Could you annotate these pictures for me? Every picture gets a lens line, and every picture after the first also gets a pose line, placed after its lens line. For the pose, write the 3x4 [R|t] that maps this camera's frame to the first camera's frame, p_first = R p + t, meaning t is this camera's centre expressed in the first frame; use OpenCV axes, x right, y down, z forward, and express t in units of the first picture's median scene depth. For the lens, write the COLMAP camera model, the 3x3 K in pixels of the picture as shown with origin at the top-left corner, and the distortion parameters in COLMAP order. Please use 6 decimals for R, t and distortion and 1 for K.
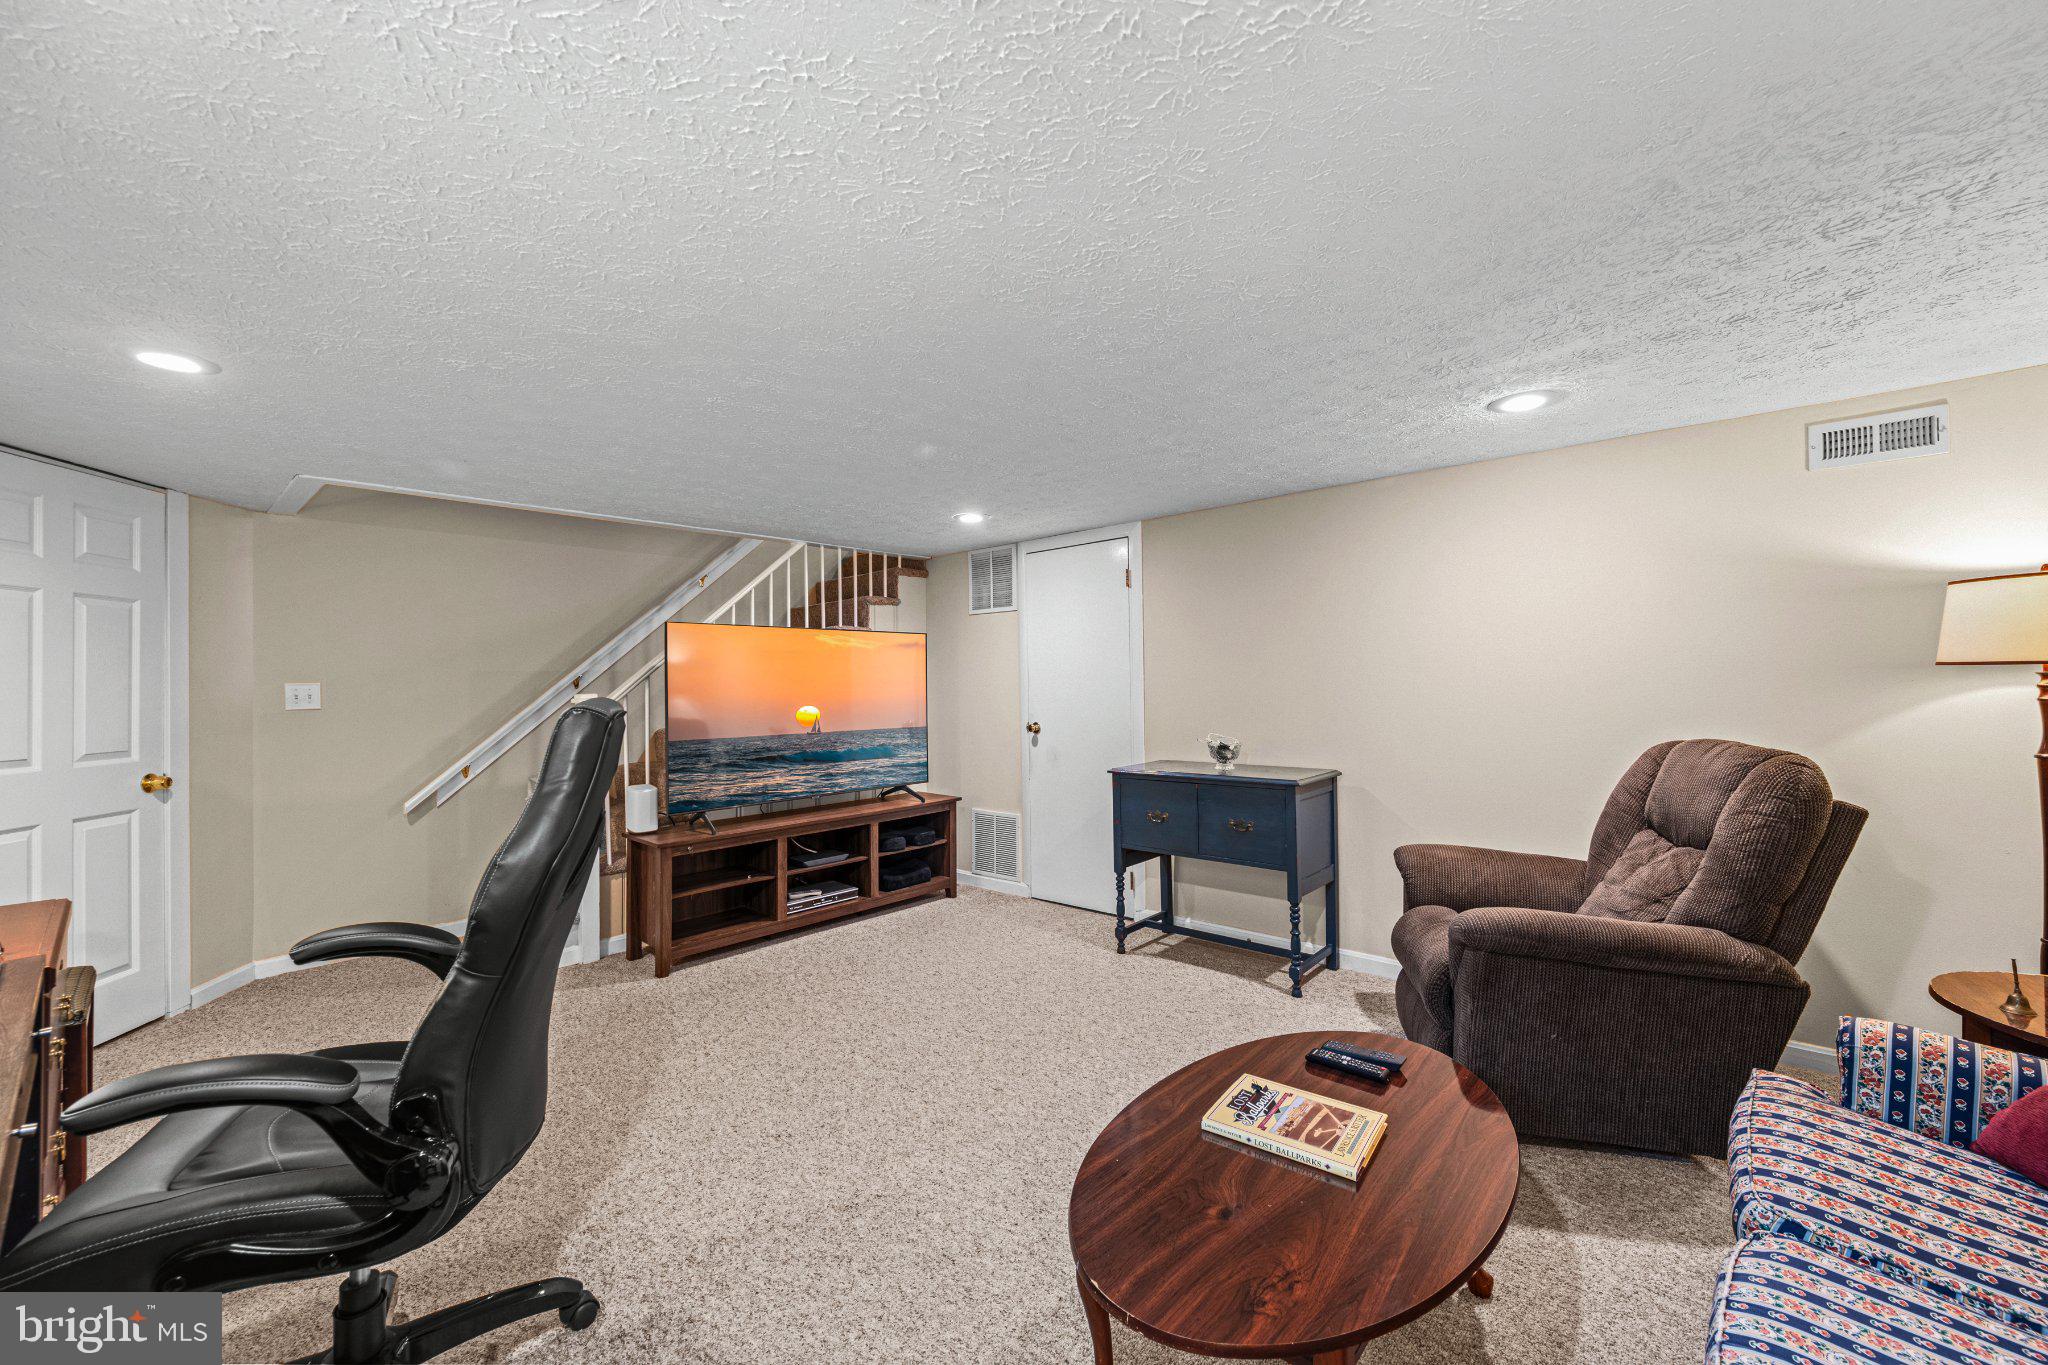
lens RADIAL K [[786.7, 0, 1024.0], [0, 786.7, 682.5], [0, 0, 1]] dist [-0.000242, -0.000007]
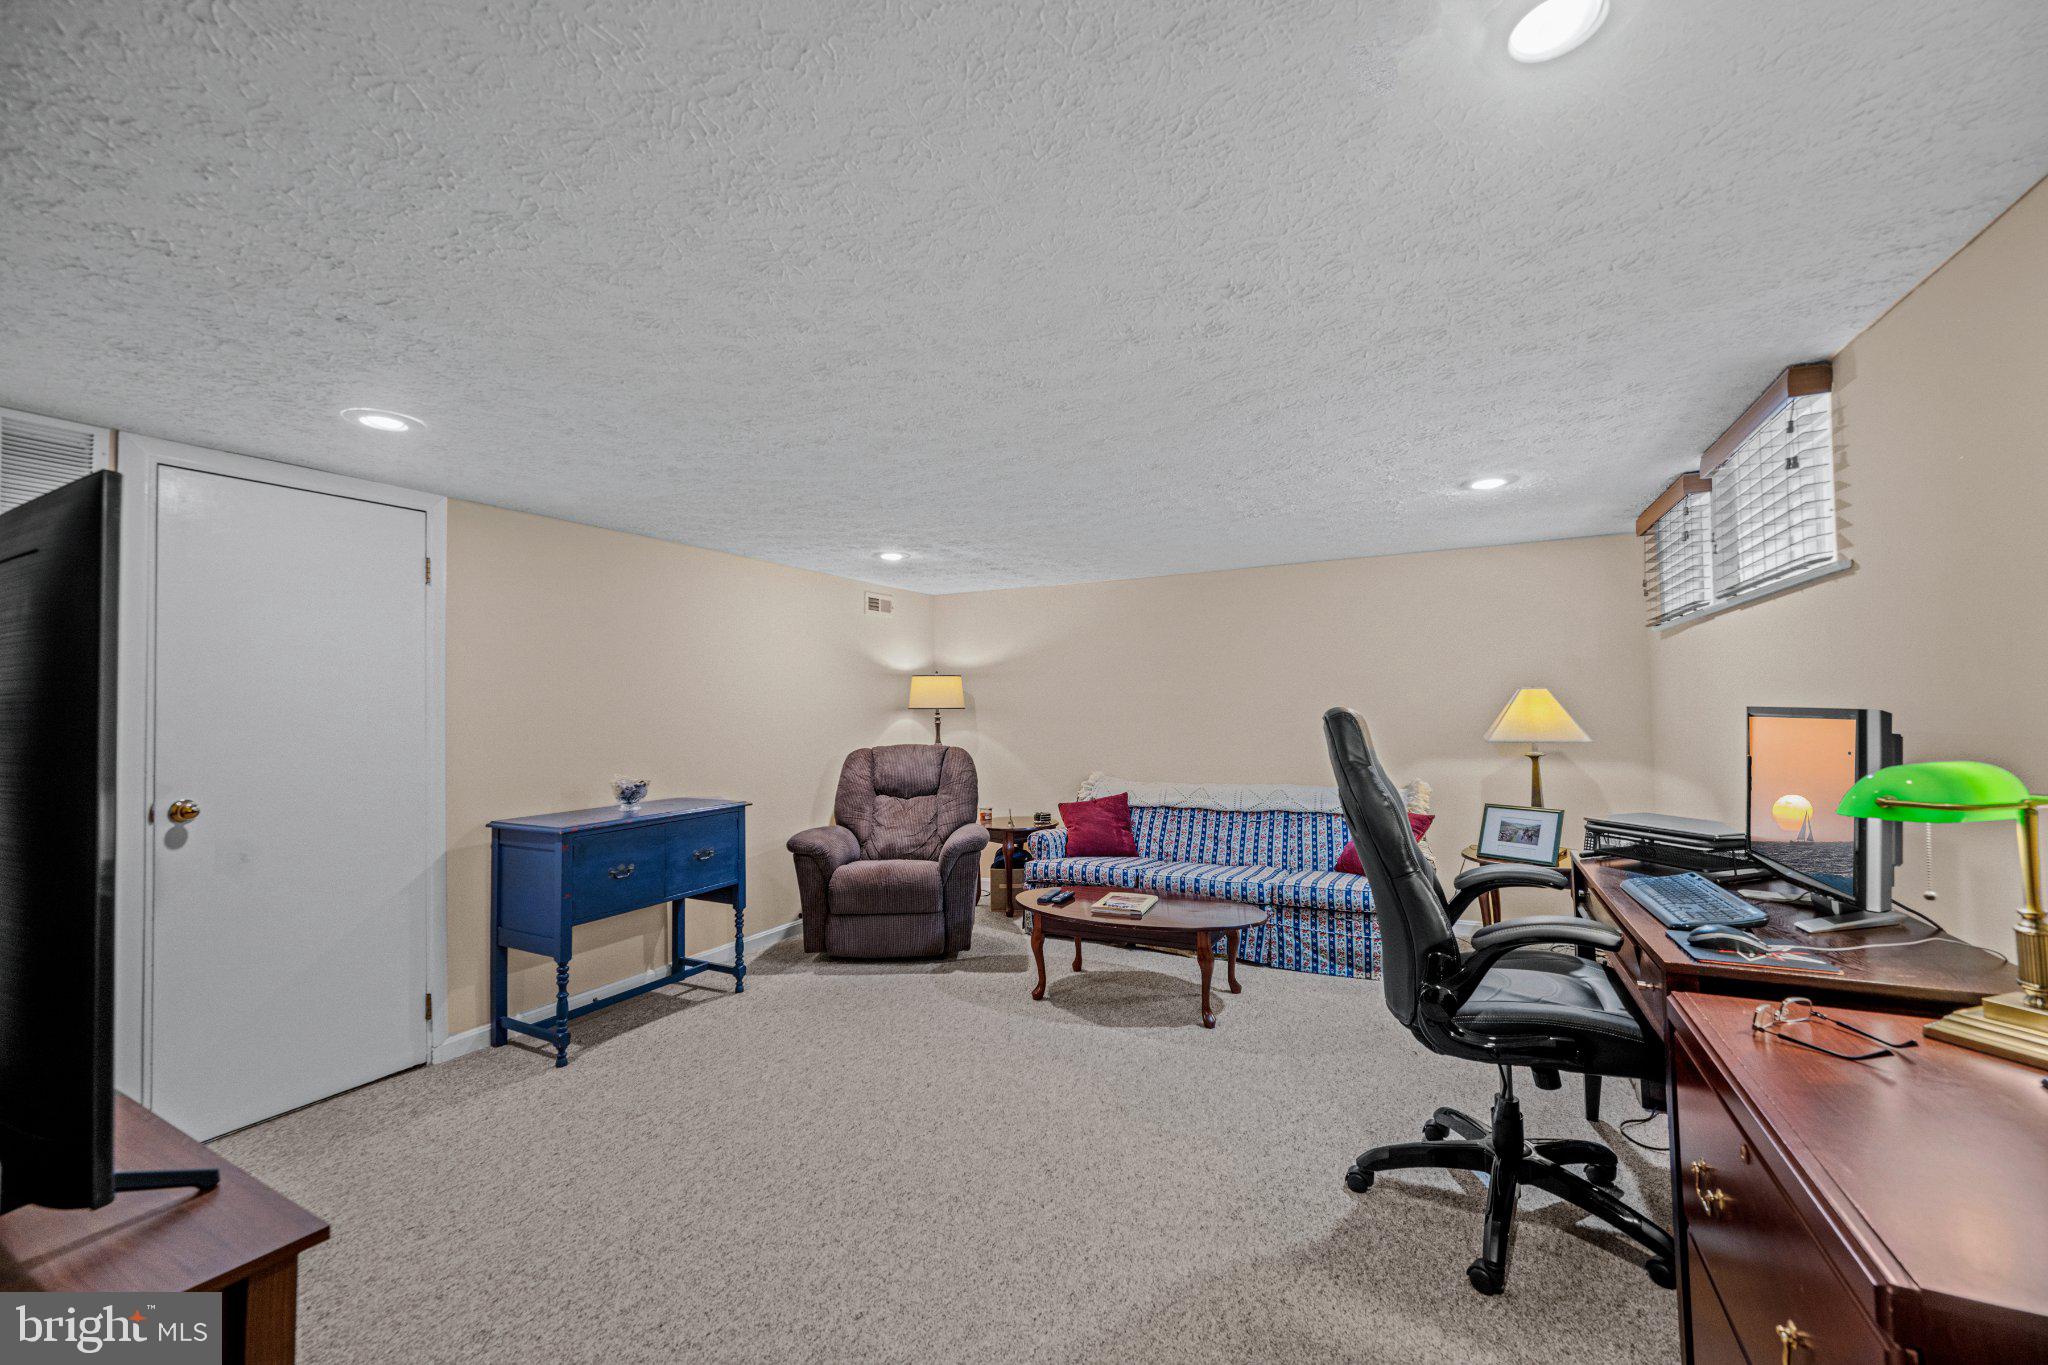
lens RADIAL K [[814.4, 0, 1022.2], [0, 814.4, 705.0], [0, 0, 1]] dist [-0.001747, -0.000293]
pose [[-0.241007, 0.013784, 0.970426, -0.883990], [0.002792, 0.999905, -0.013509, -0.002368], [-0.970519, -0.000546, -0.241022, 0.858808]]
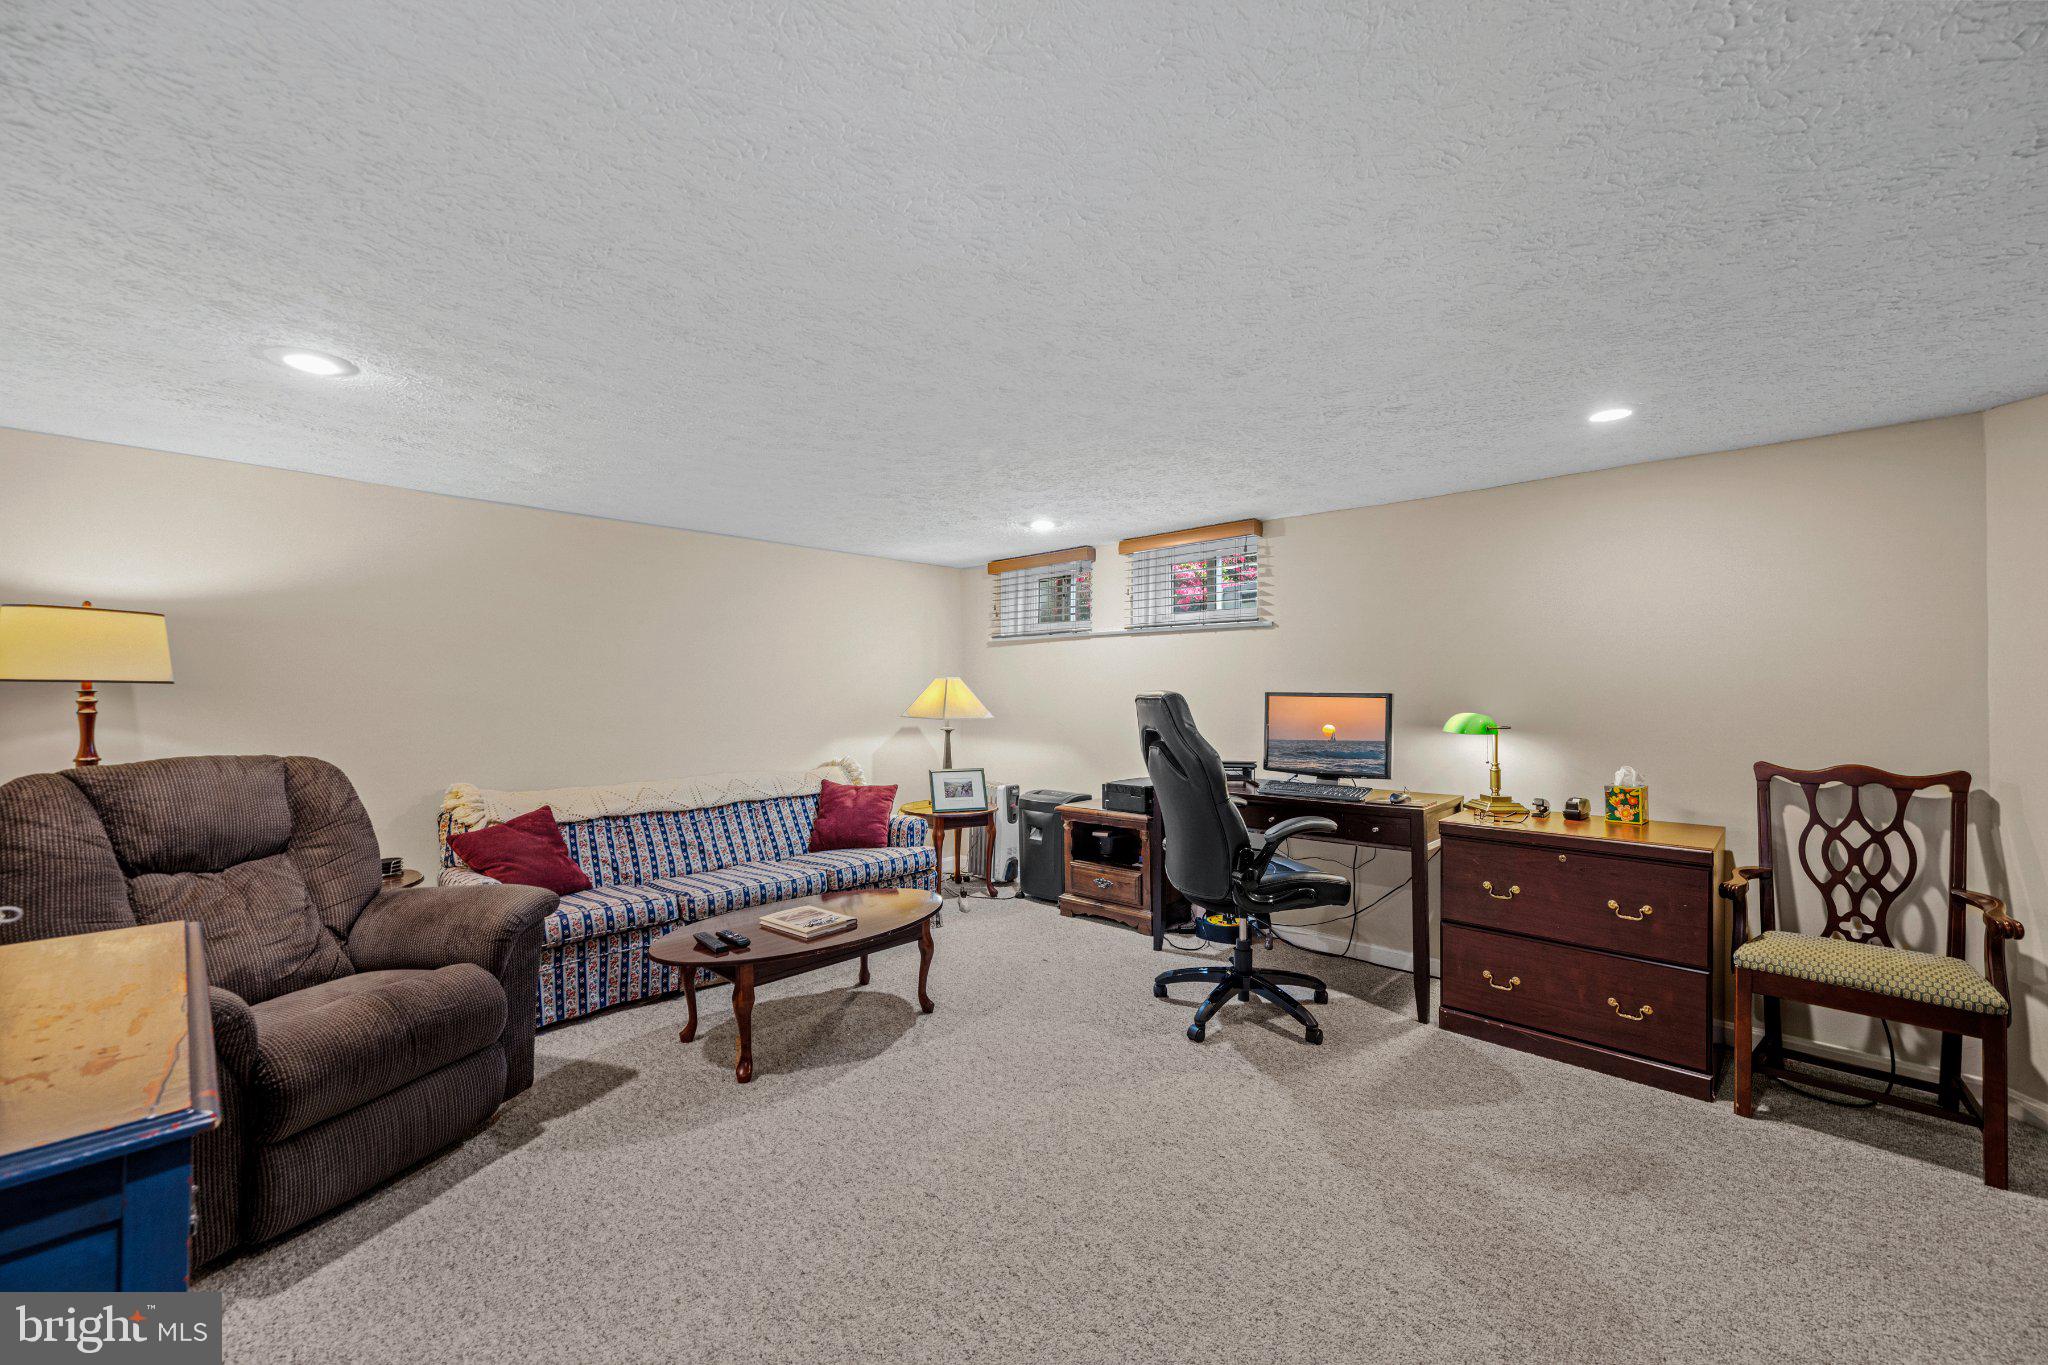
lens RADIAL K [[814.4, 0, 1022.2], [0, 814.4, 705.0], [0, 0, 1]] dist [-0.001747, -0.000293]
pose [[-0.999493, 0.002833, 0.031712, -0.119503], [0.002994, 0.999983, 0.005034, 0.002926], [-0.031697, 0.005126, -0.999484, 1.371734]]
